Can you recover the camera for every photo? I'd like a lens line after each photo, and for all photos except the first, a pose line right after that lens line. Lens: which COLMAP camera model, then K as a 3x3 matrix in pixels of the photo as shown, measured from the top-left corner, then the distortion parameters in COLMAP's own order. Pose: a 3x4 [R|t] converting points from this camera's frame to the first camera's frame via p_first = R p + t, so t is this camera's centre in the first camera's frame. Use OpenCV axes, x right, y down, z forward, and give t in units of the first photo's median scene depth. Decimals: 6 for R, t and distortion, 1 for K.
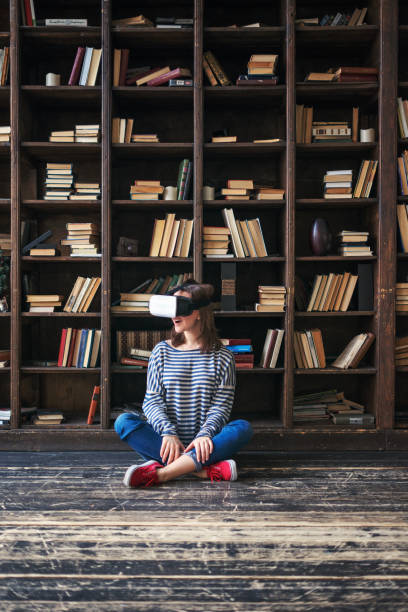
lens RADIAL K [[904.8, 0, 204.0], [0, 904.8, 306.0], [0, 0, 1]] dist [-0.009533, -0.063459]
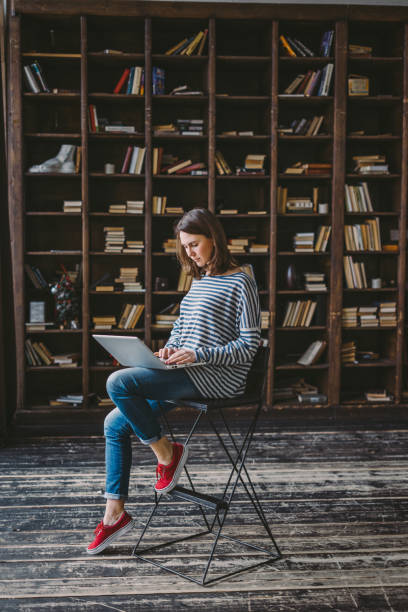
lens RADIAL K [[904.8, 0, 204.0], [0, 904.8, 306.0], [0, 0, 1]] dist [-0.009533, -0.063459]
pose [[0.994530, -0.005295, 0.104317, -0.171485], [-0.001824, 0.997681, 0.068039, -0.130802], [-0.104436, -0.067857, 0.992214, -0.464366]]
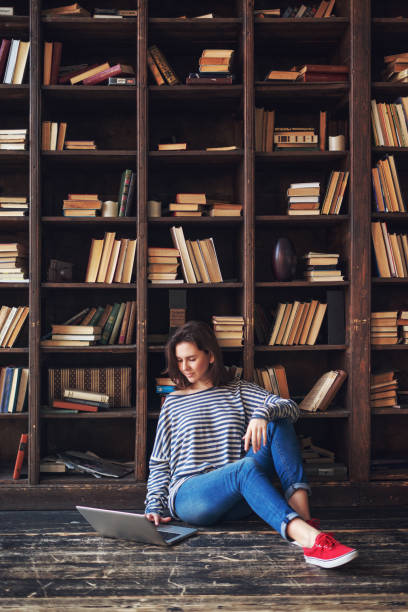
lens RADIAL K [[926.2, 0, 204.0], [0, 926.2, 306.0], [0, 0, 1]] dist [-0.019778, -0.044554]
pose [[0.999029, -0.002422, 0.043985, 0.013342], [0.003452, 0.999721, -0.023347, -0.011324], [-0.043916, 0.023476, 0.998759, 0.119025]]
